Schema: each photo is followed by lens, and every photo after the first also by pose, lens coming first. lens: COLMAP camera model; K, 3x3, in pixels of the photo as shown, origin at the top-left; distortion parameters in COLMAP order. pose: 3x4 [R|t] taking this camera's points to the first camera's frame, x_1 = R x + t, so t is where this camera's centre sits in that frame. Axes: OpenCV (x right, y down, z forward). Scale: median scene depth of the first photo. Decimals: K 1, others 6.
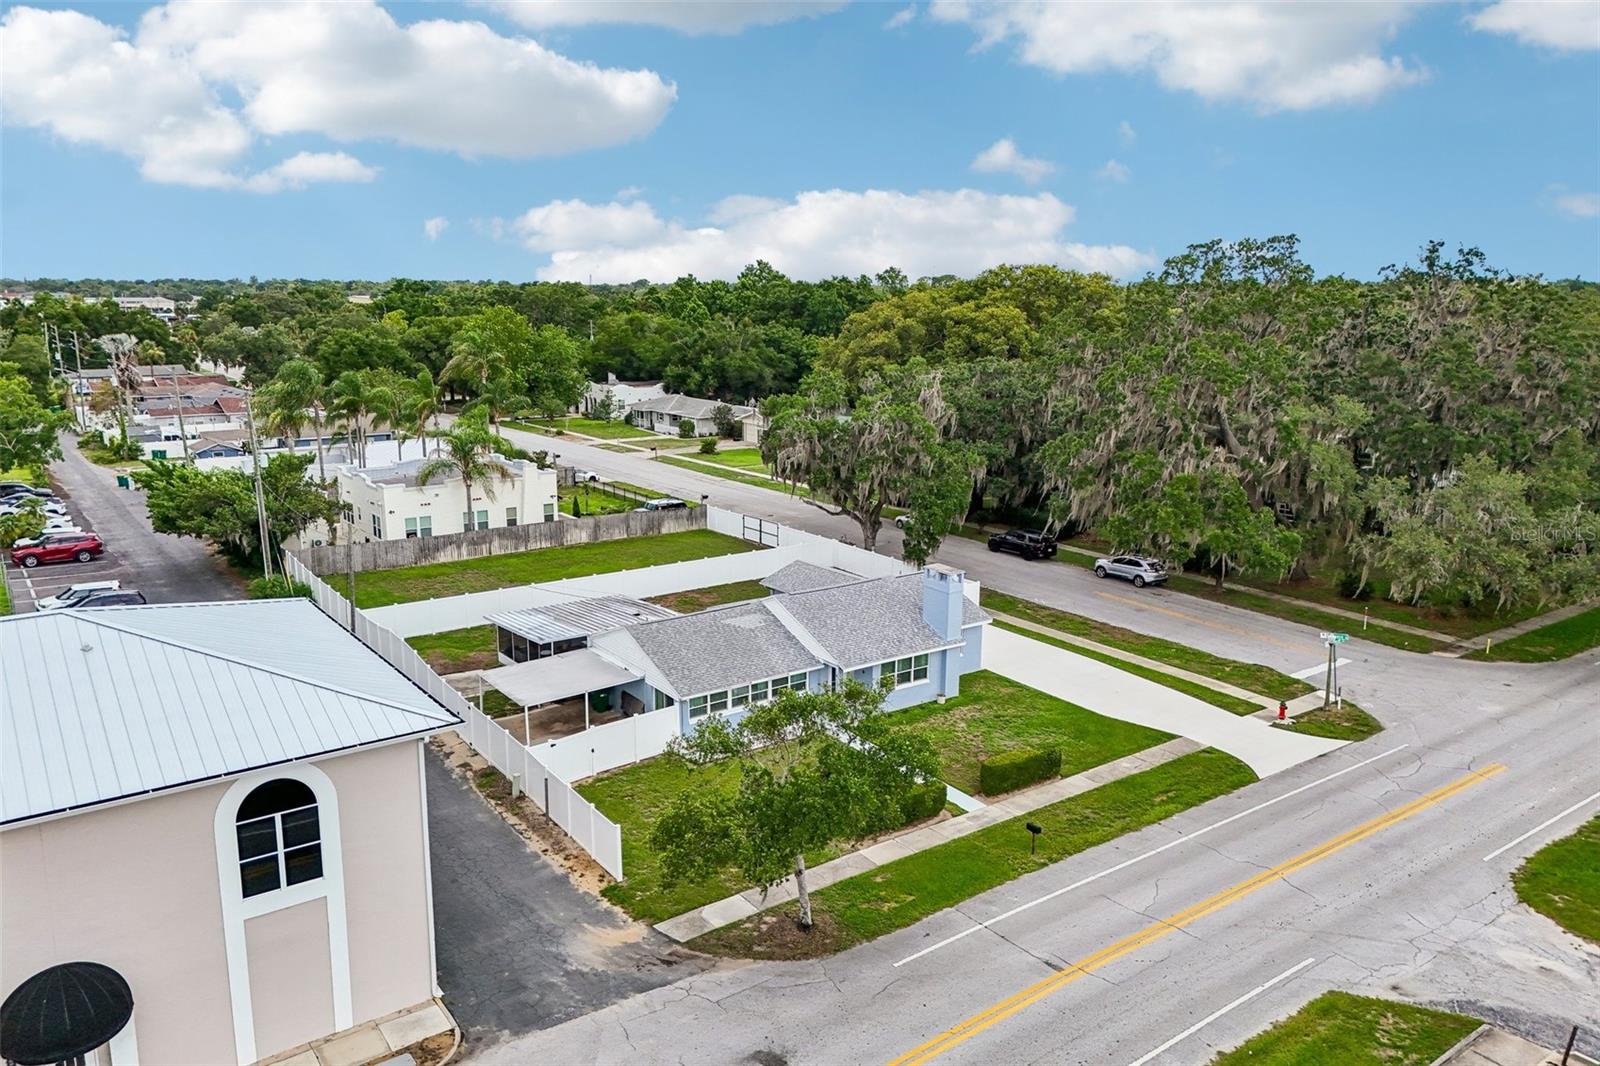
lens RADIAL K [[1165.4, 0, 789.9], [0, 1165.4, 536.5], [0, 0, 1]] dist [0.040243, -0.031242]
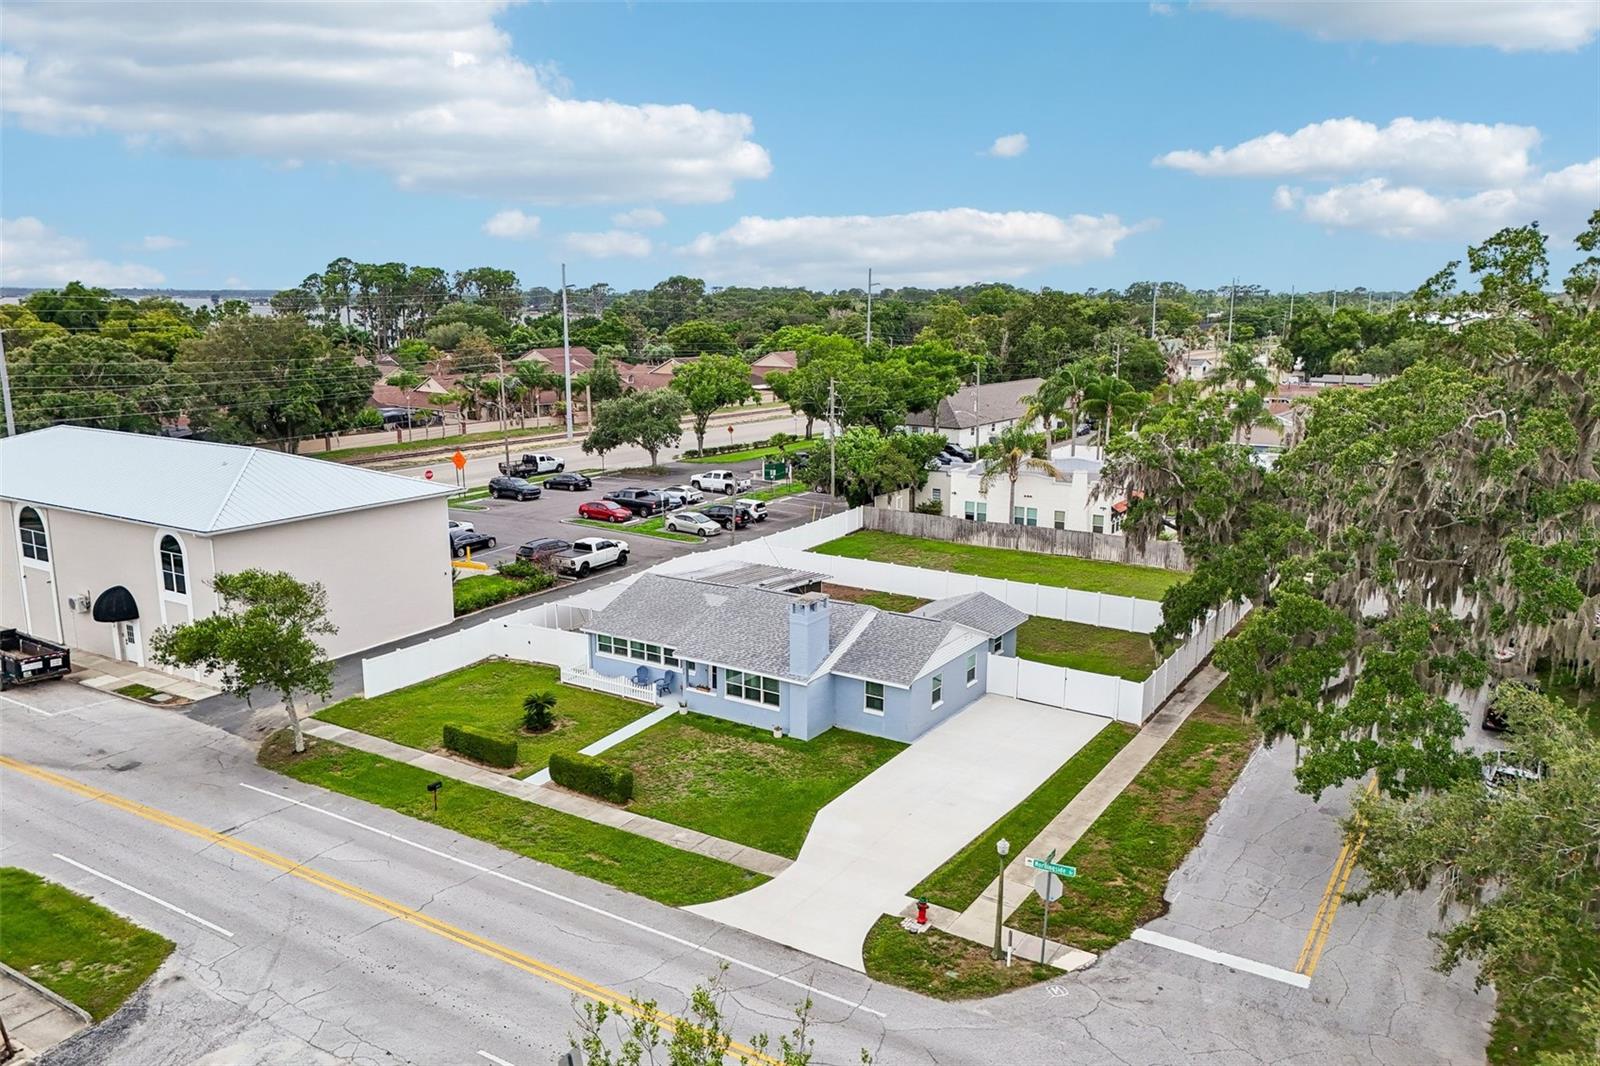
lens RADIAL K [[1165.4, 0, 809.3], [0, 1165.4, 502.9], [0, 0, 1]] dist [0.040243, -0.031242]
pose [[0.376991, 0.158396, -0.912572, 0.946996], [-0.193660, 0.976971, 0.089571, -0.126040], [0.905745, 0.142961, 0.398984, 0.618616]]
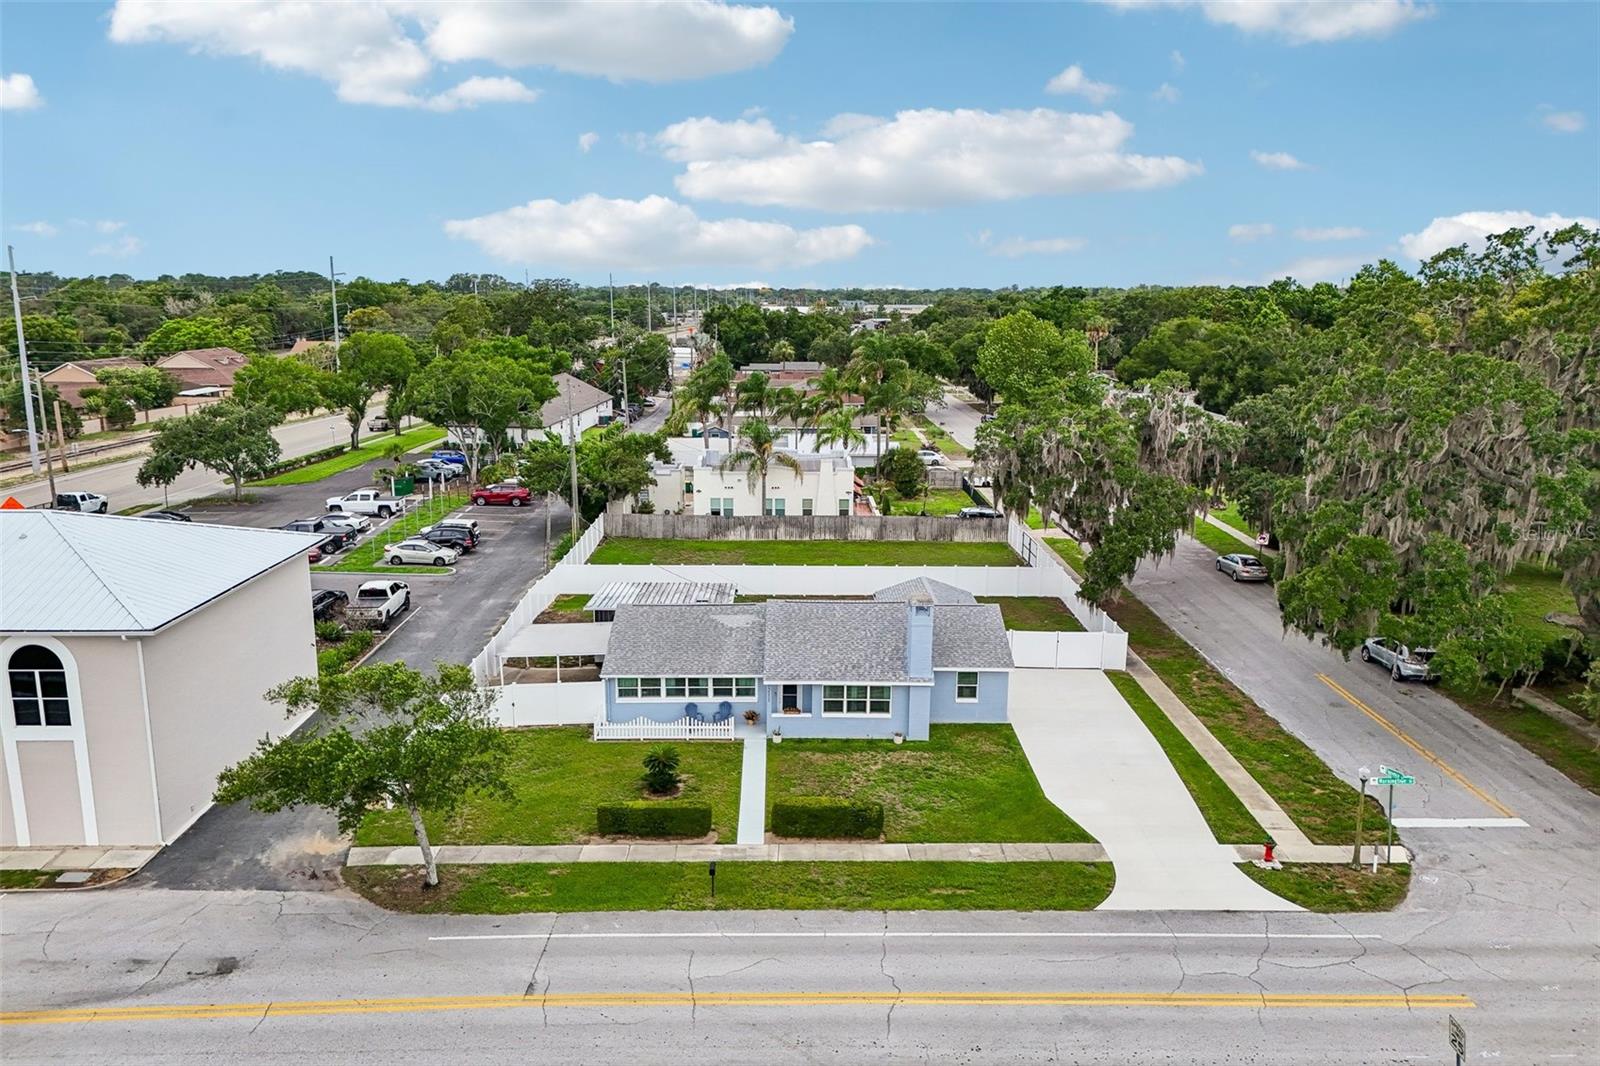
lens RADIAL K [[1165.4, 0, 796.9], [0, 1165.4, 511.9], [0, 0, 1]] dist [0.040243, -0.031242]
pose [[0.817309, 0.107709, -0.566044, 0.559651], [-0.121487, 0.992502, 0.013443, -0.040373], [0.563248, 0.057780, 0.824266, 0.183782]]
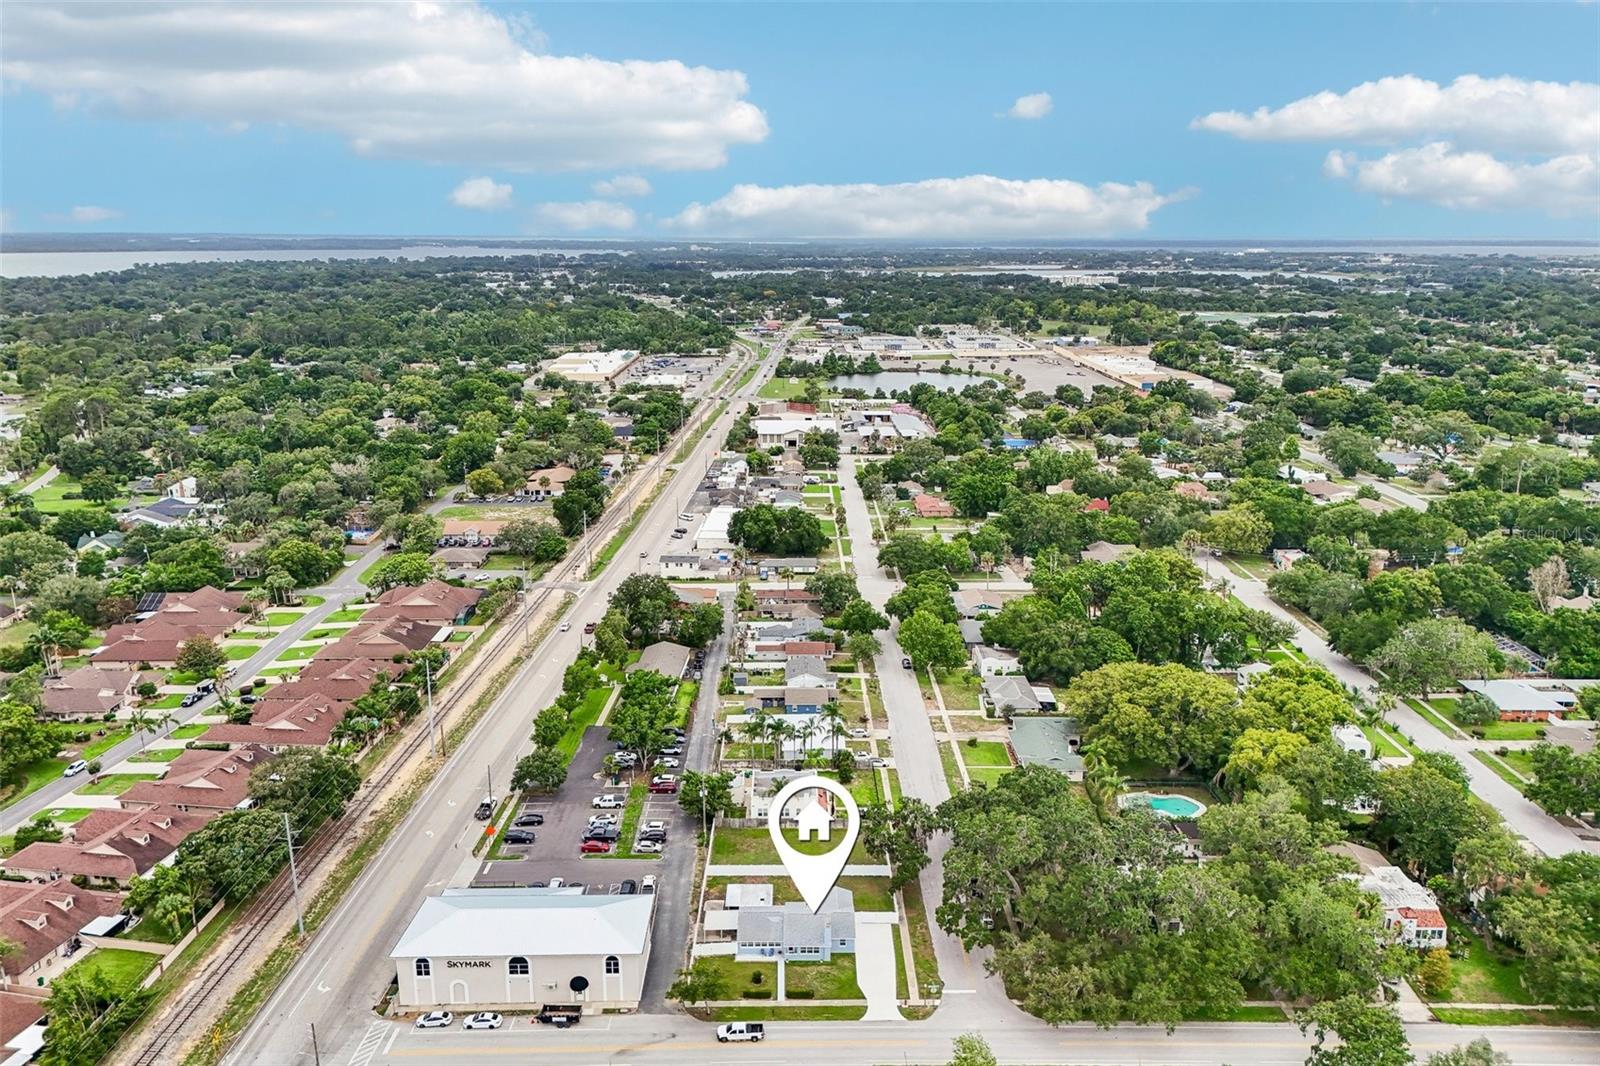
lens RADIAL K [[1165.4, 0, 798.3], [0, 1165.4, 525.2], [0, 0, 1]] dist [0.040243, -0.031242]
pose [[0.814893, 0.136190, -0.563384, 1.742180], [-0.116891, 0.990646, 0.070401, -1.281213], [0.567702, 0.008485, 0.823190, -1.733544]]
